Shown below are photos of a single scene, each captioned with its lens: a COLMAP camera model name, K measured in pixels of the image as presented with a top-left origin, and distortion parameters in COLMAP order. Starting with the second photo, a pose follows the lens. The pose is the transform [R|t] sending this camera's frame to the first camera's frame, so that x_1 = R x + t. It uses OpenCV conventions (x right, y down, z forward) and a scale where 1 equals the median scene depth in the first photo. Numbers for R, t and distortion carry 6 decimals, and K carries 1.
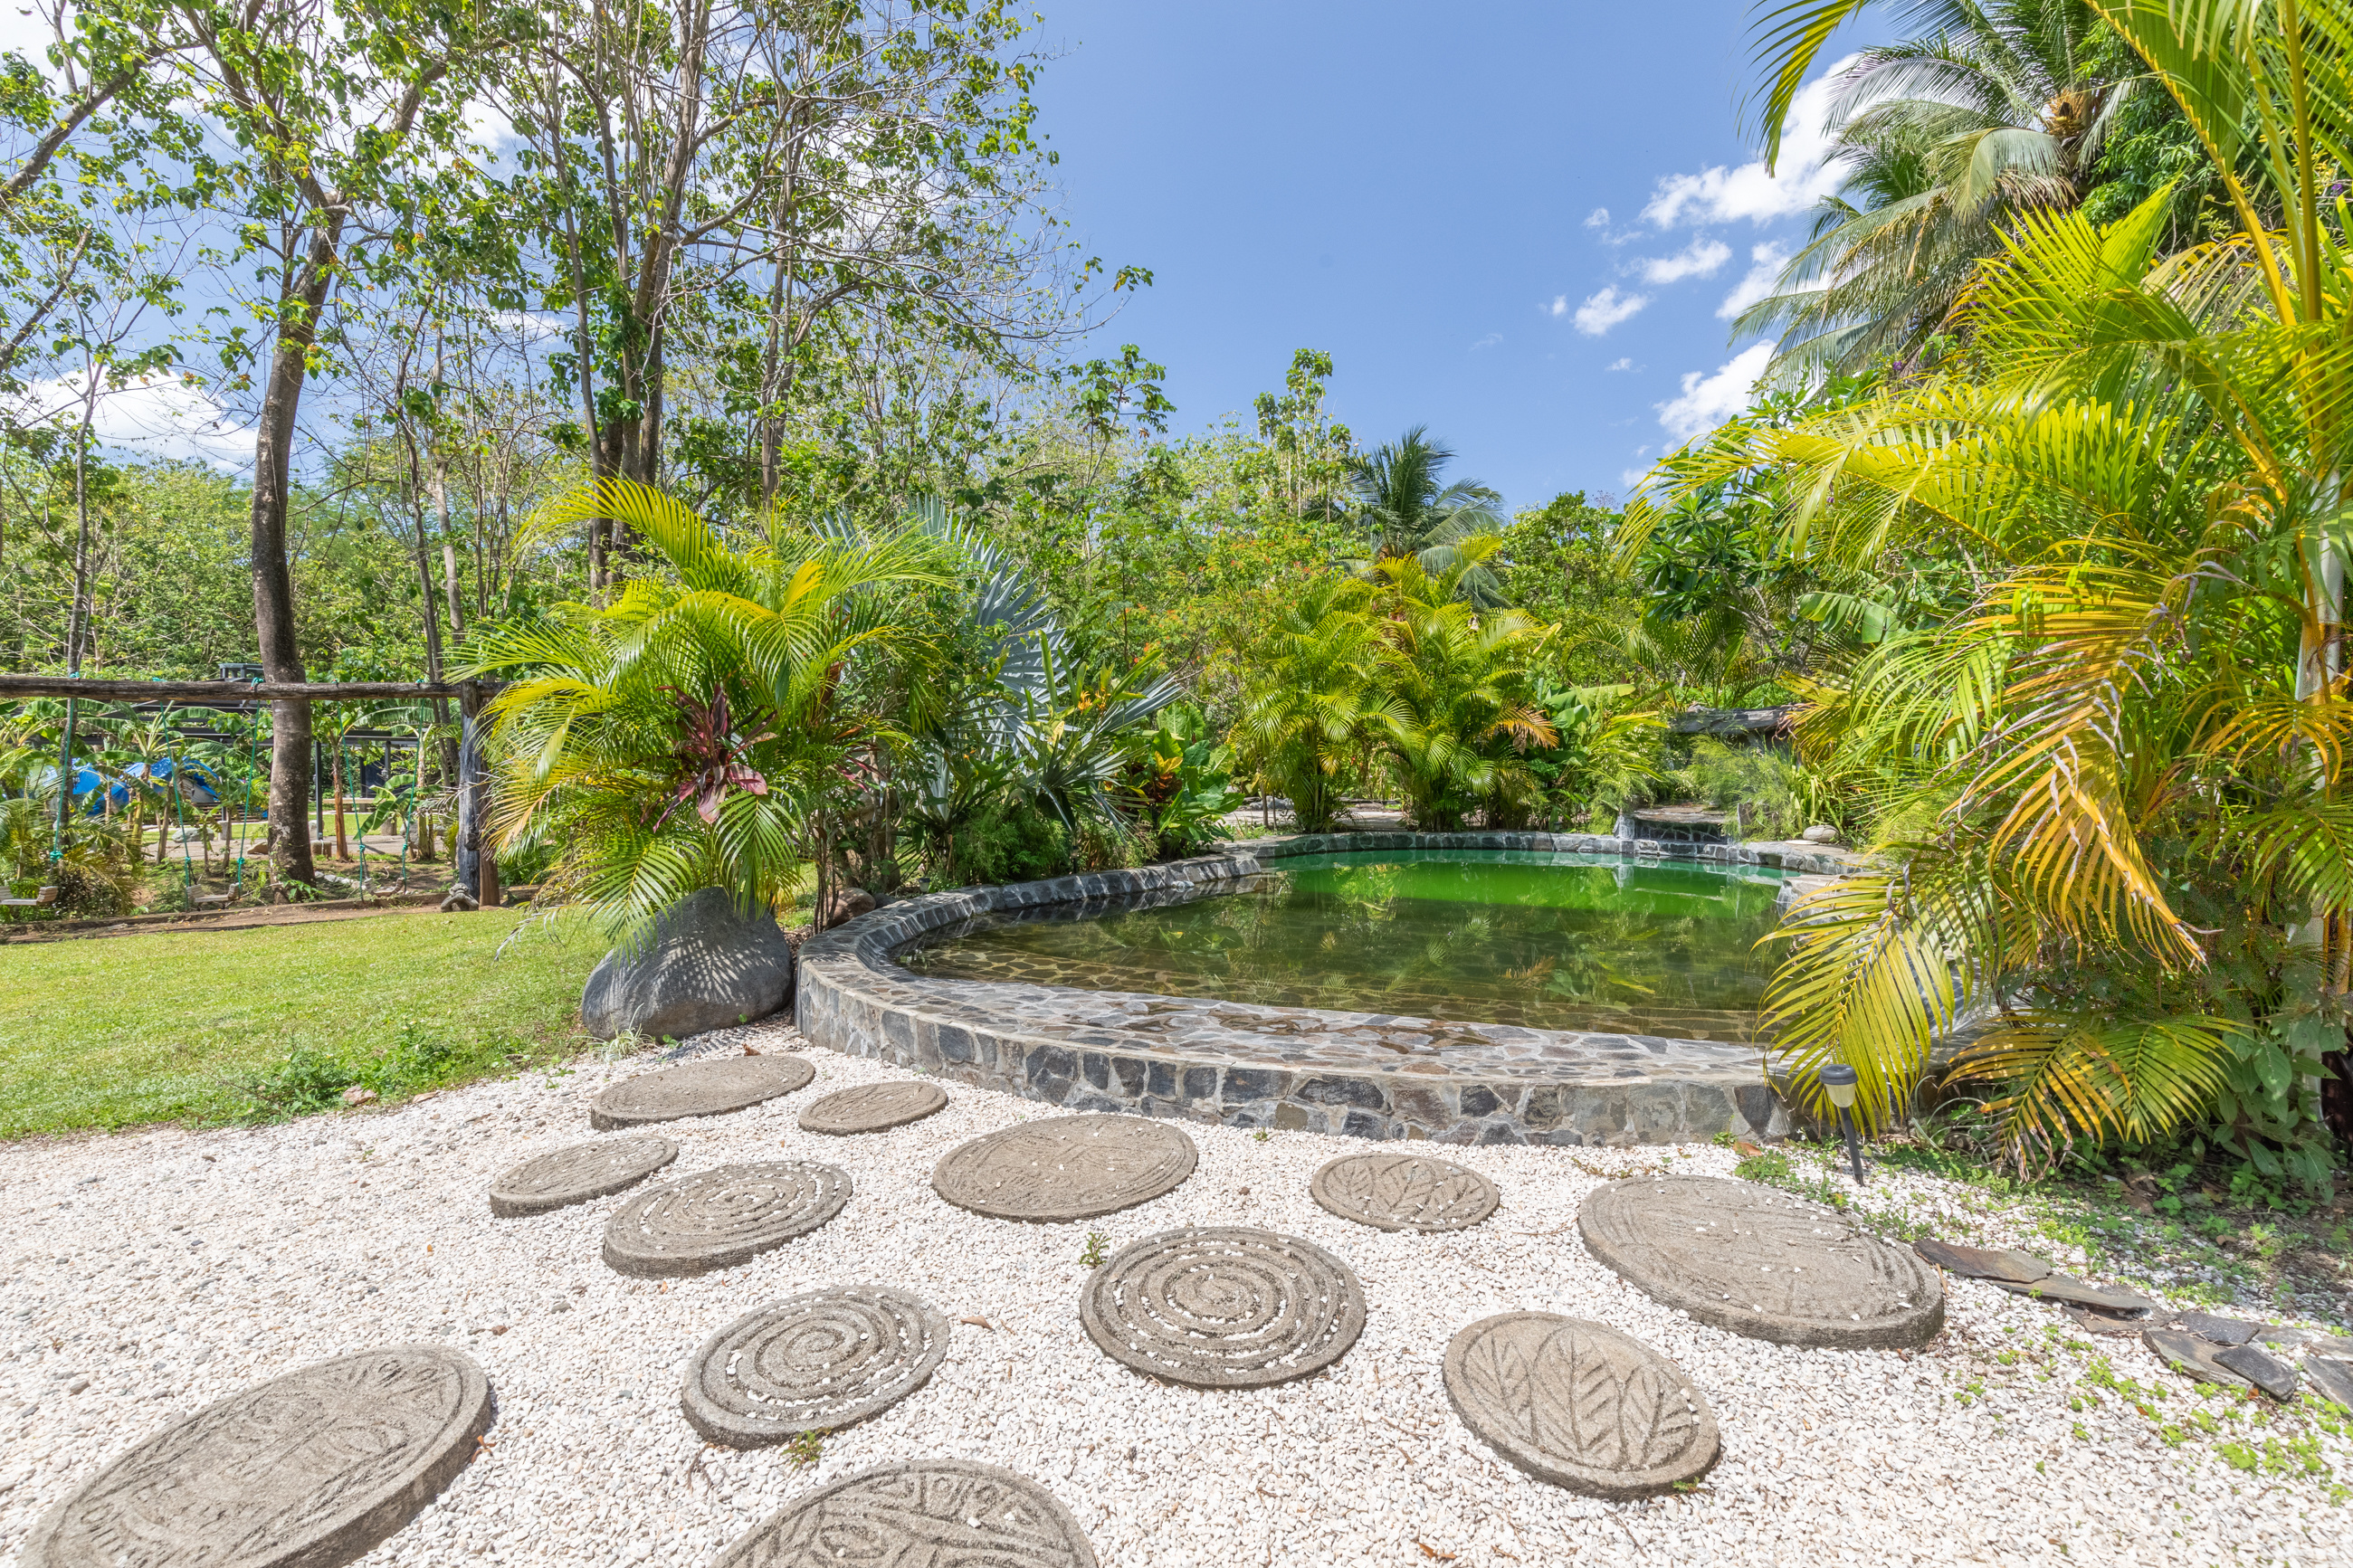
lens RADIAL K [[1071.3, 0, 1187.5], [0, 1071.3, 781.3], [0, 0, 1]] dist [0.012947, -0.000587]
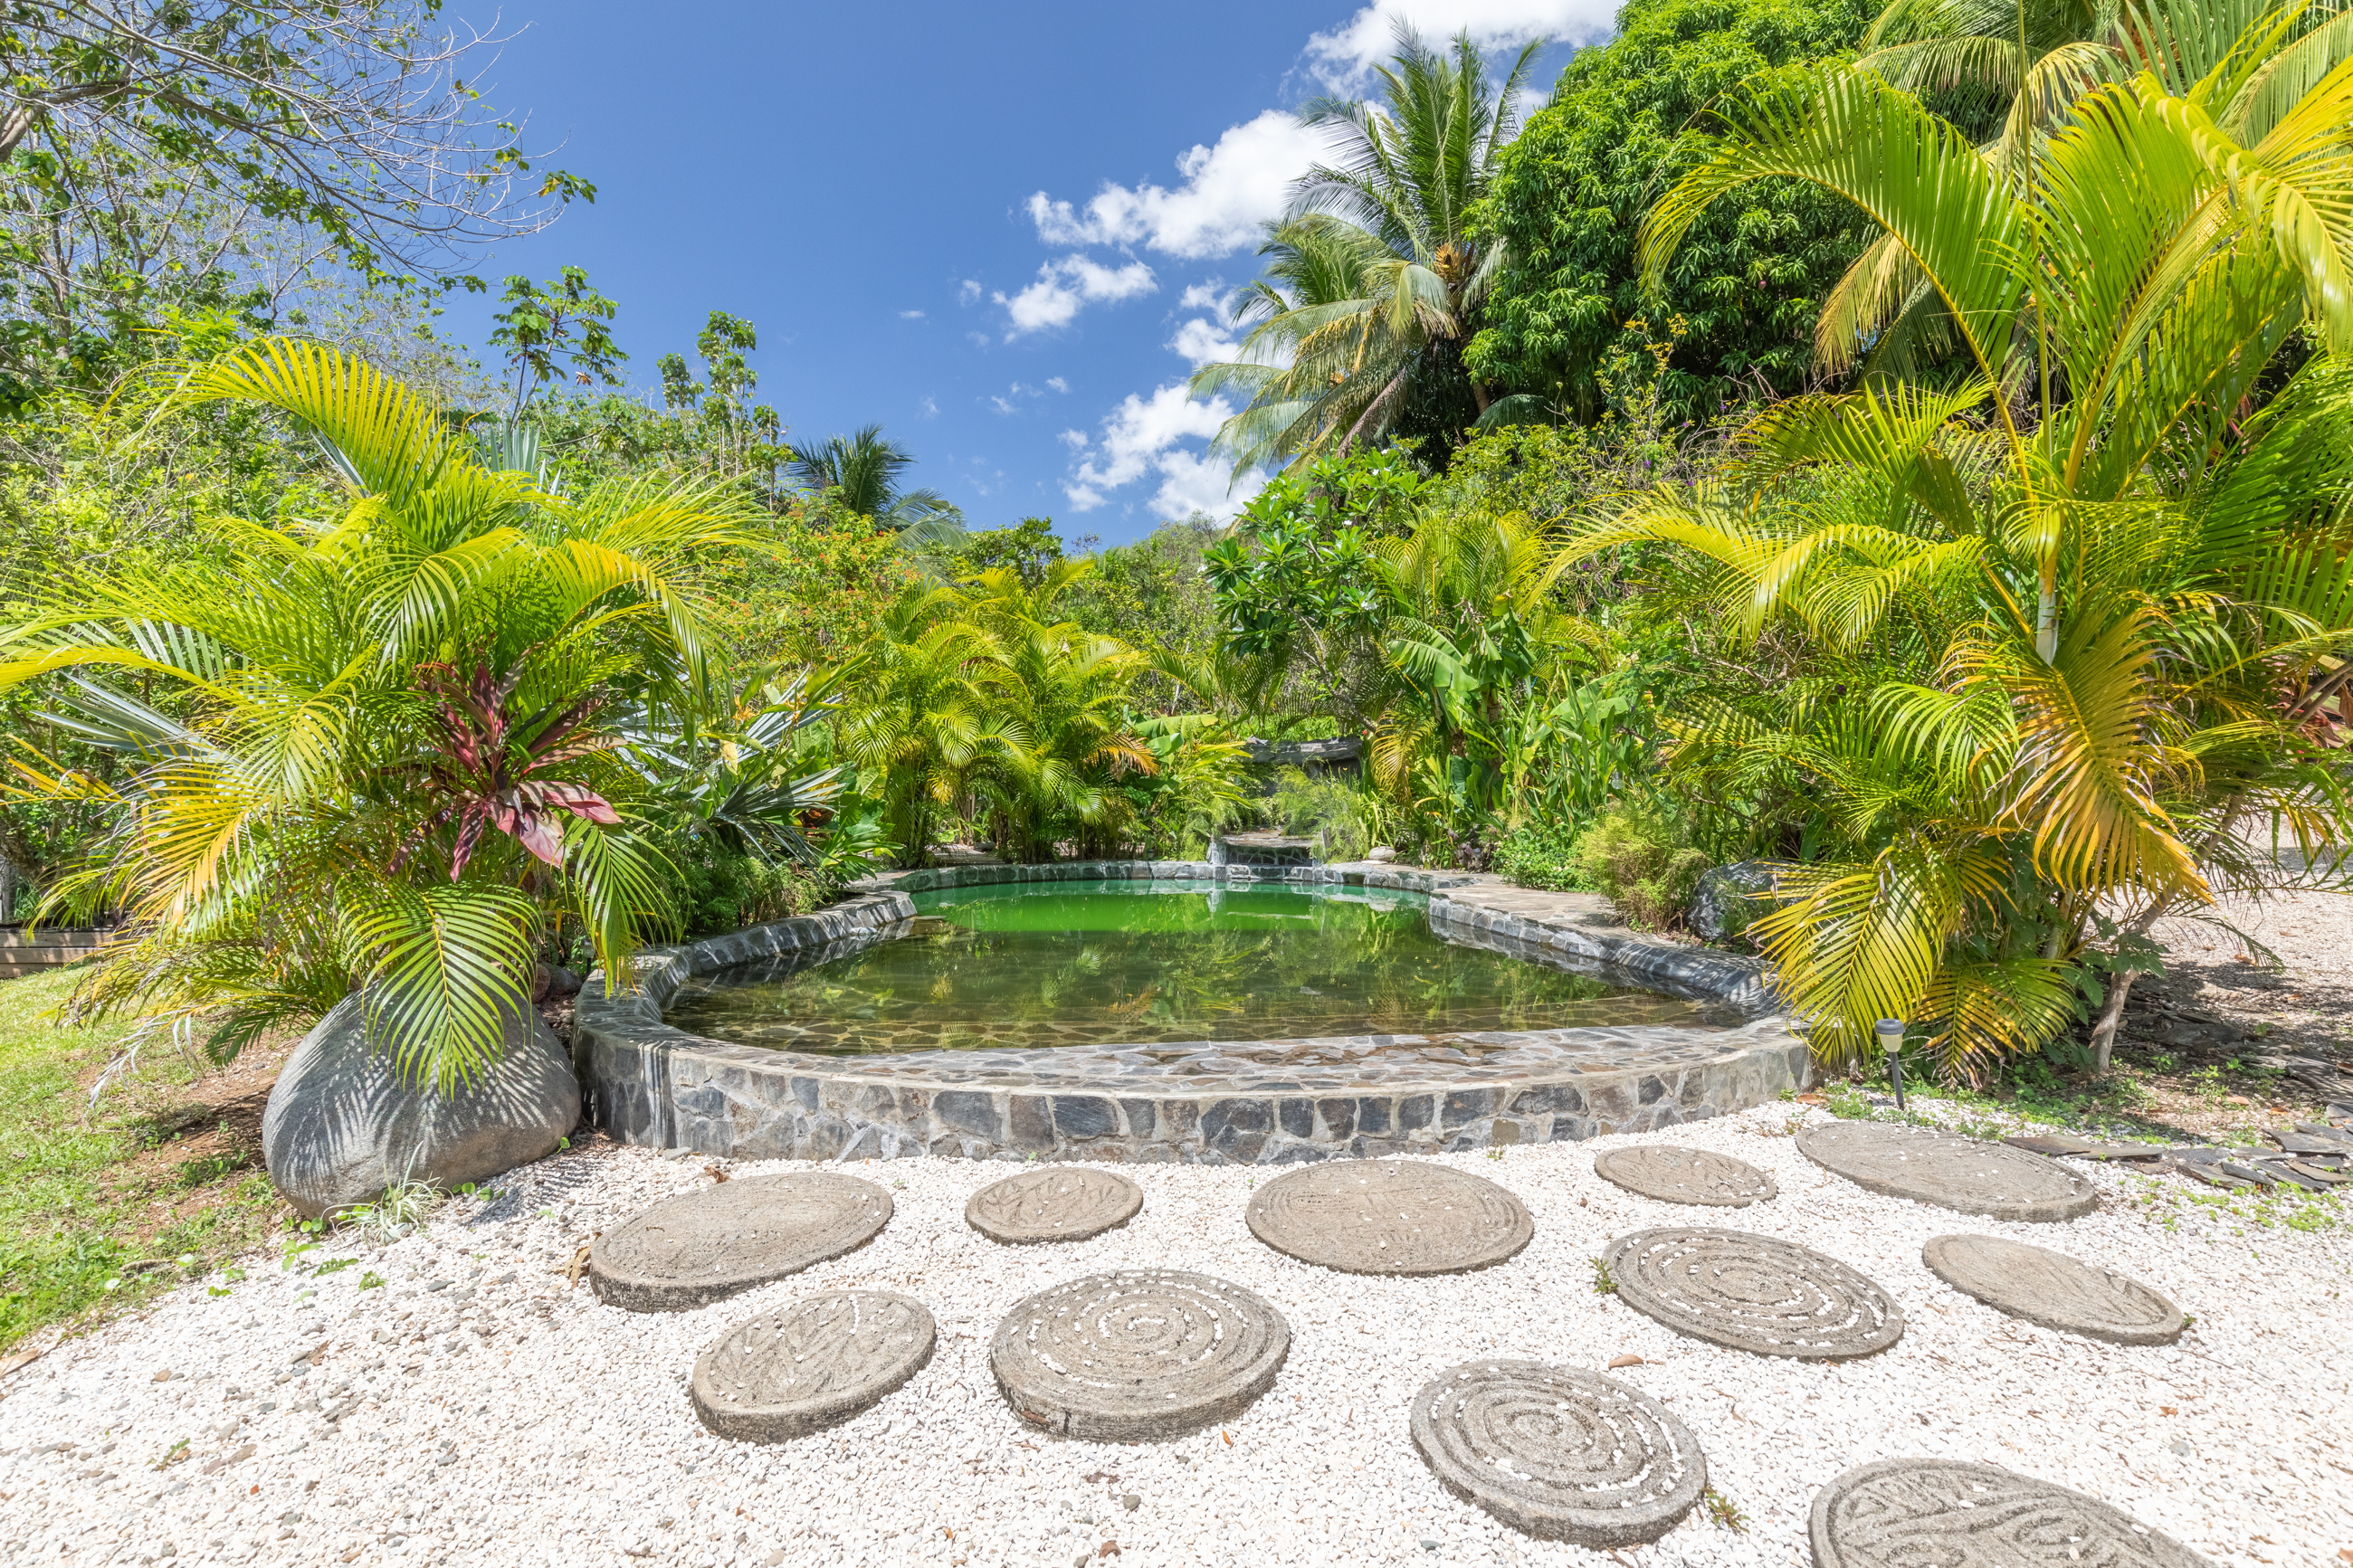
lens RADIAL K [[1161.0, 0, 1199.0], [0, 1161.0, 789.4], [0, 0, 1]] dist [0.001140, -0.001328]
pose [[0.857565, 0.003629, 0.514362, -0.179934], [0.007358, 0.999786, -0.019321, 0.003043], [-0.514322, 0.020353, 0.857355, 0.053883]]
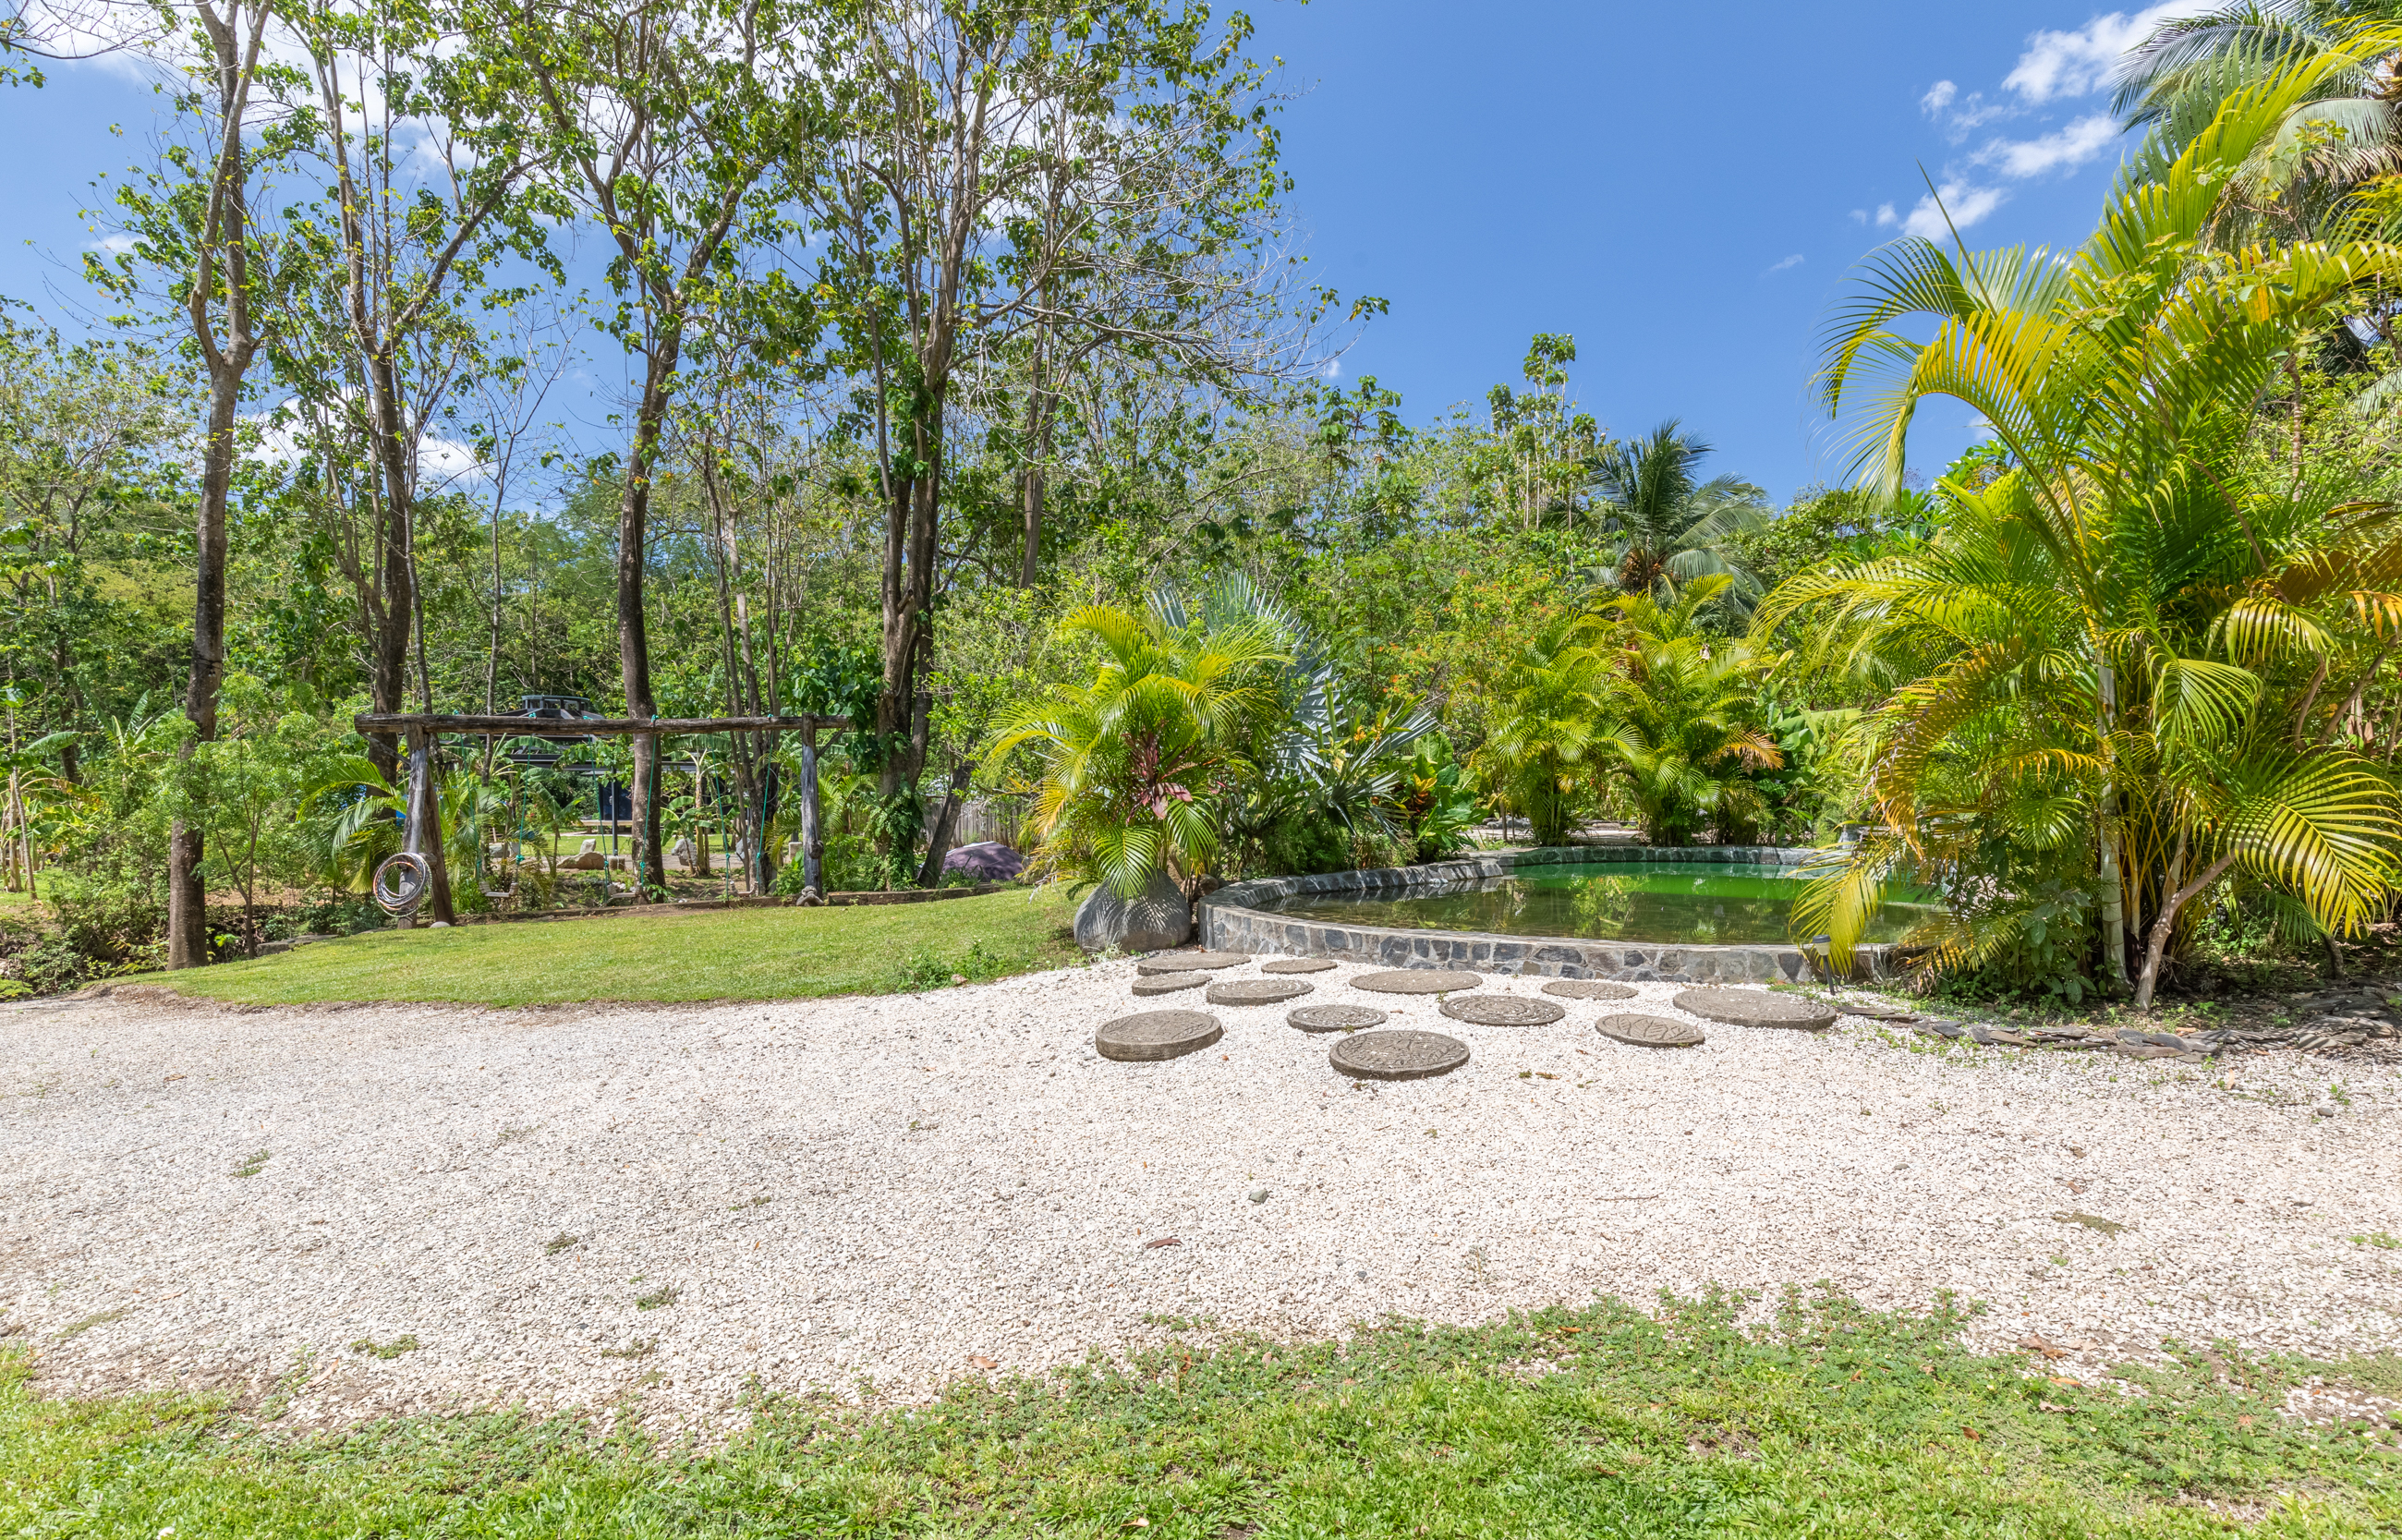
lens RADIAL K [[1207.0, 0, 1206.7], [0, 1207.0, 811.8], [0, 0, 1]] dist [0.001866, 0.000466]
pose [[0.986728, 0.002491, -0.162365, -0.030989], [-0.001791, 0.999988, 0.004455, 0.007812], [0.162374, -0.004105, 0.986721, -0.298981]]
